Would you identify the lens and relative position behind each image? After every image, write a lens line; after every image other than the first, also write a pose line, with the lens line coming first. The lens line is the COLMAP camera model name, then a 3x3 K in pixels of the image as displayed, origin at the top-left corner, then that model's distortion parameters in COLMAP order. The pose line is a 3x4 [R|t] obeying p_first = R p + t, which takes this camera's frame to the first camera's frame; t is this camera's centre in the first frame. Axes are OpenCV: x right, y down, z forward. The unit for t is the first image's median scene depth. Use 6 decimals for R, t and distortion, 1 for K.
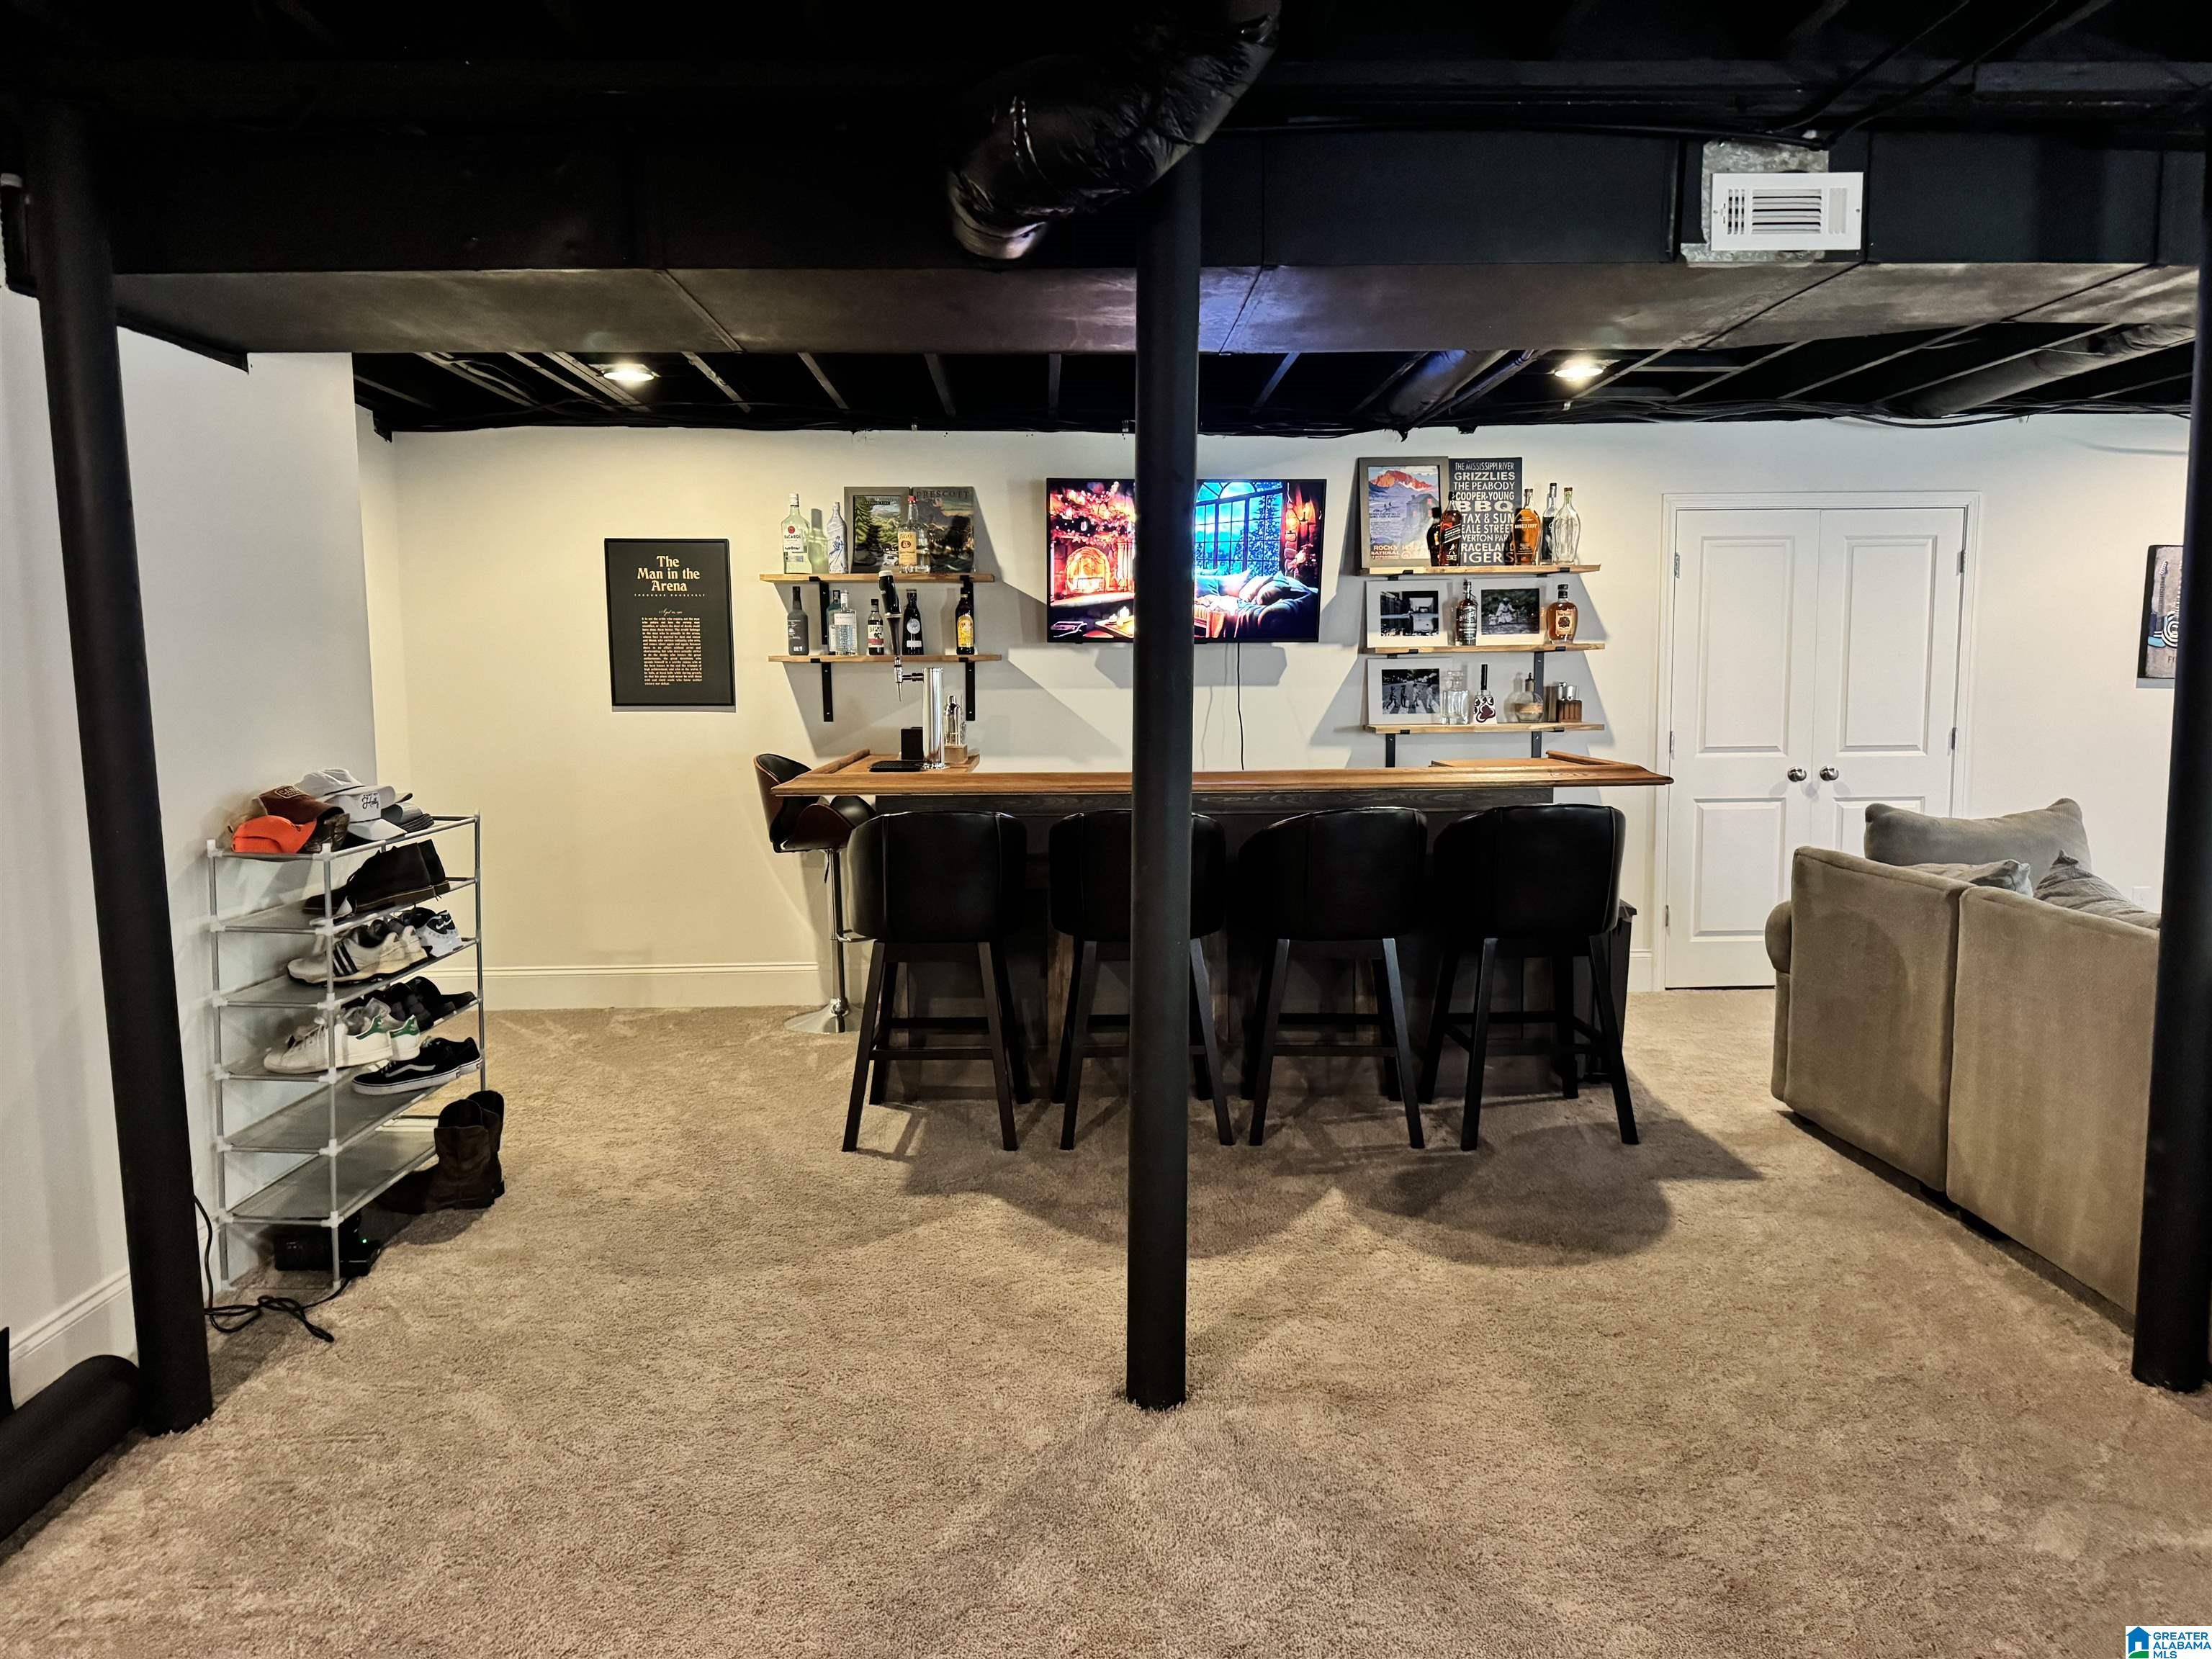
lens RADIAL K [[1542.1, 0, 1115.1], [0, 1542.1, 843.1], [0, 0, 1]] dist [0.144320, -0.202931]
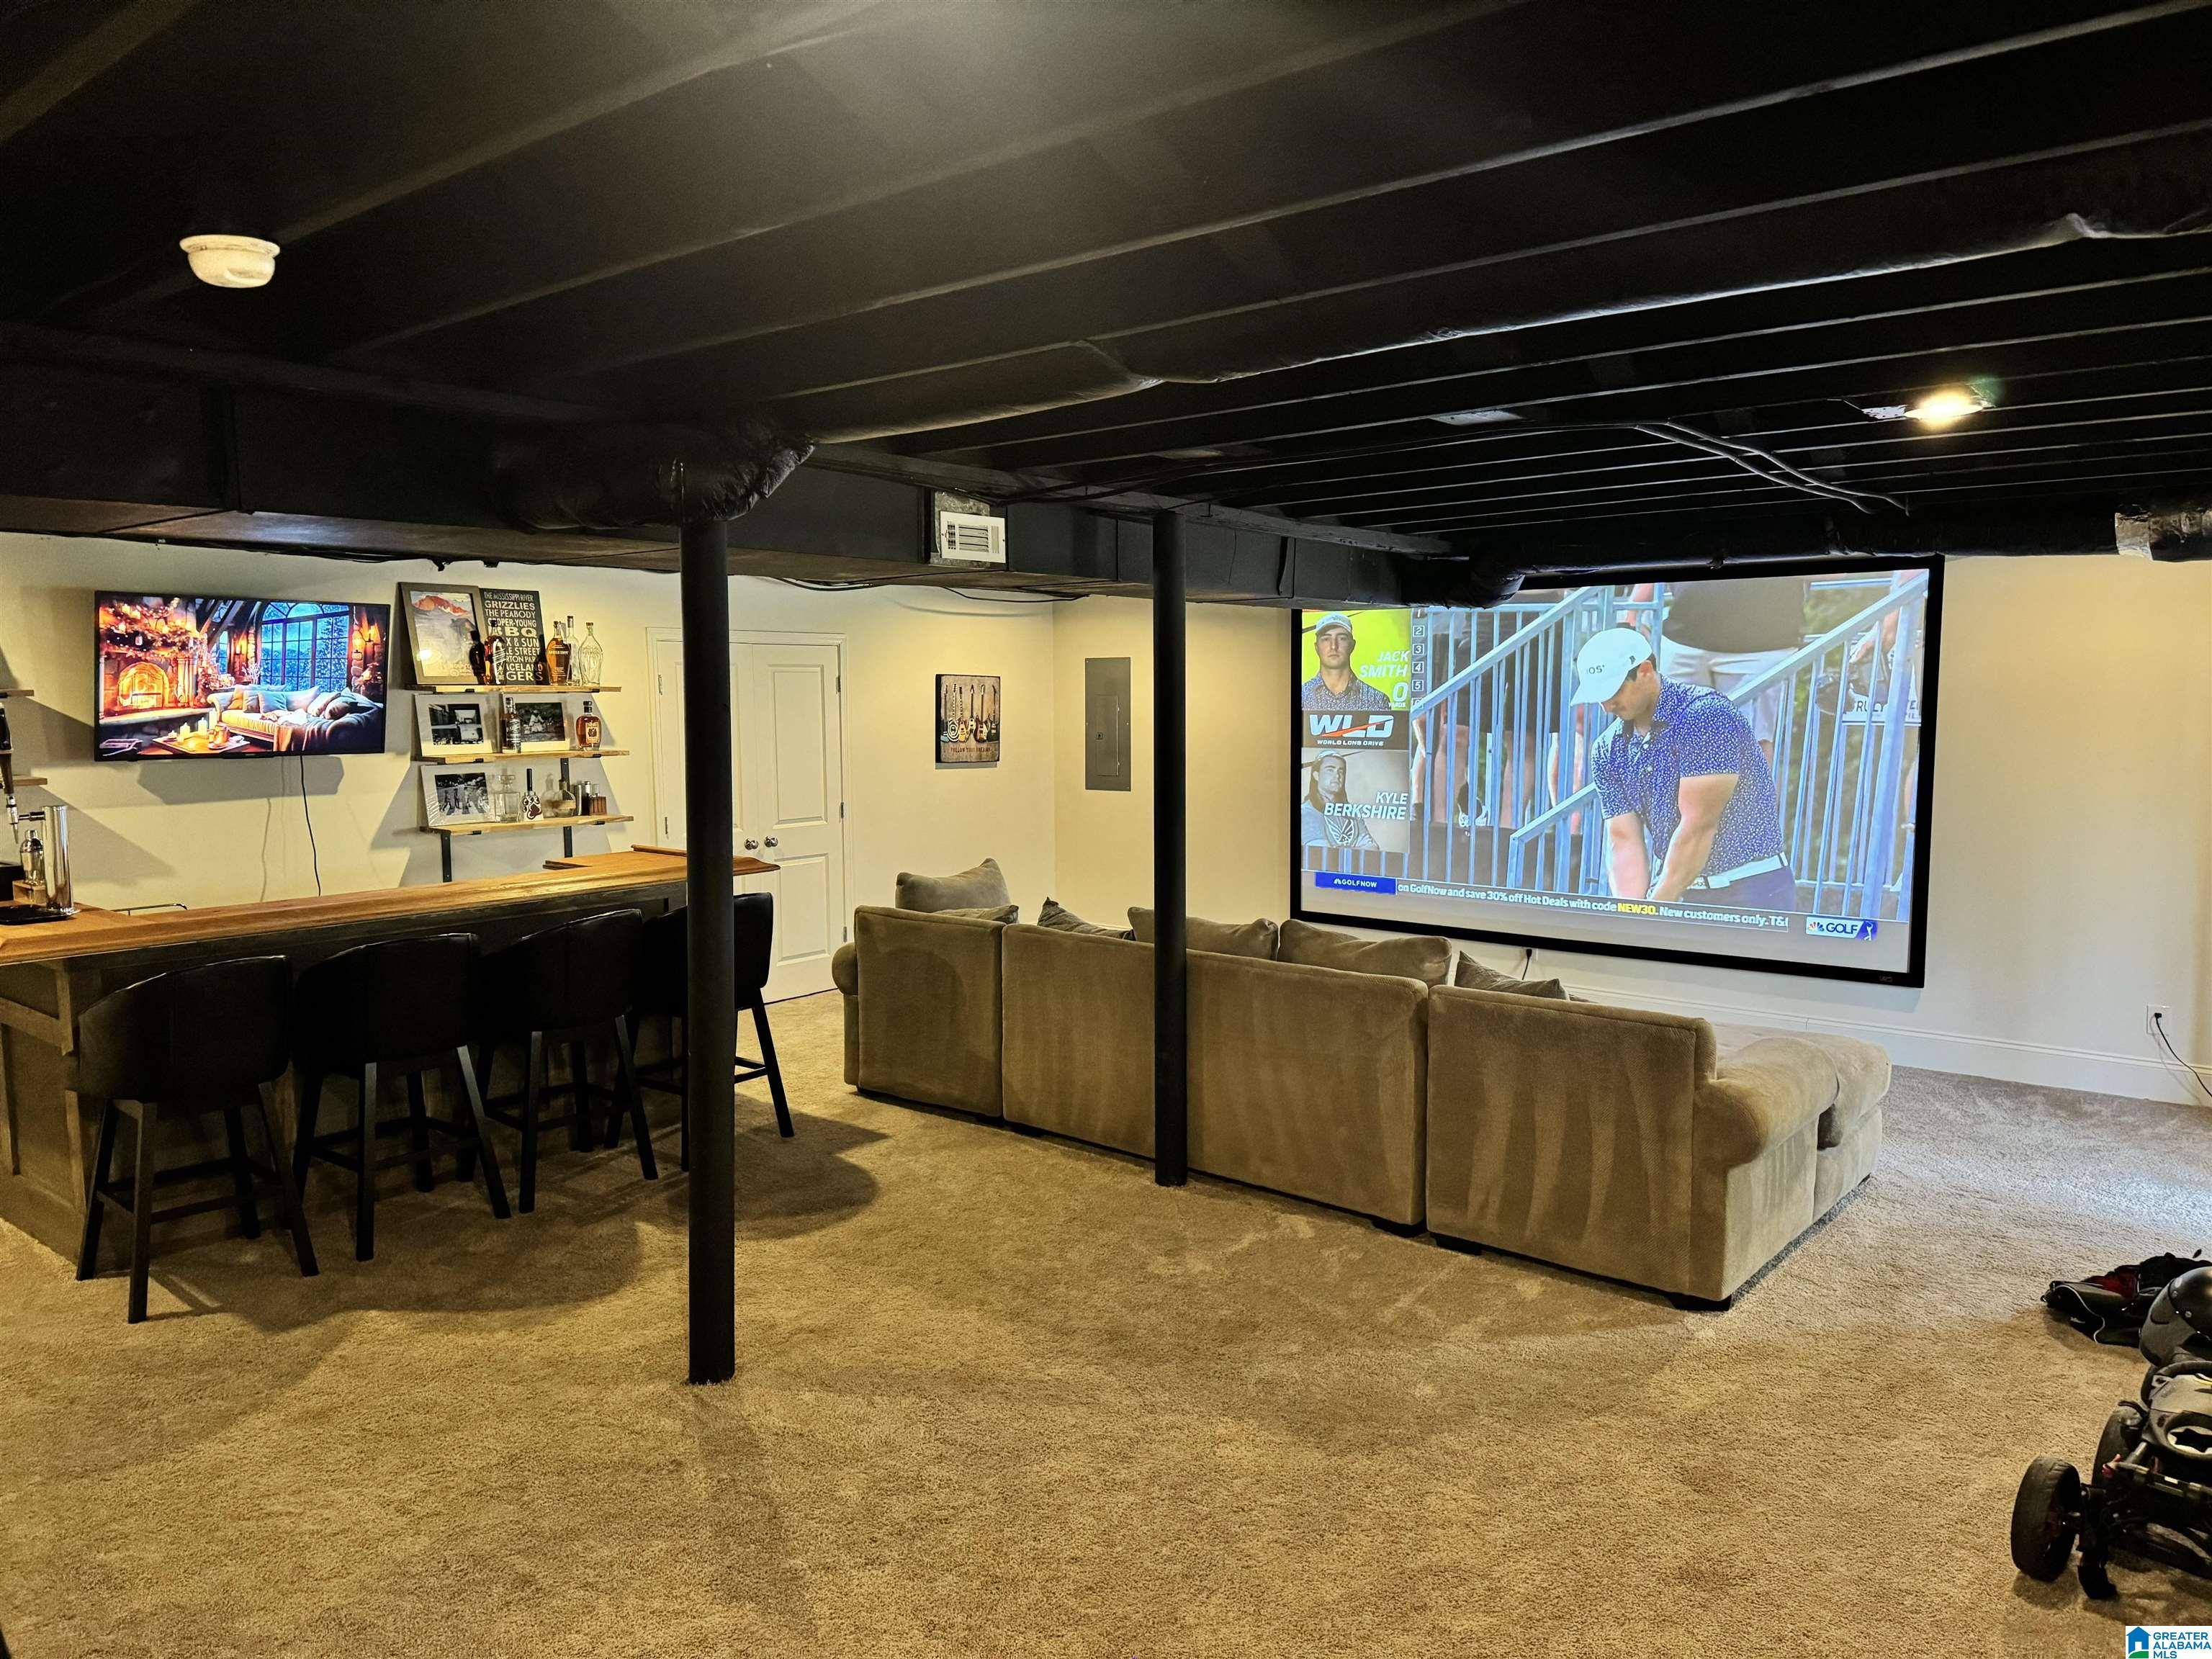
lens RADIAL K [[1542.1, 0, 1115.1], [0, 1542.1, 843.1], [0, 0, 1]] dist [0.144320, -0.202931]
pose [[0.653573, -0.071135, 0.753513, -0.371345], [0.082604, 0.996330, 0.022410, -0.052734], [-0.752342, 0.047597, 0.657051, -0.086137]]
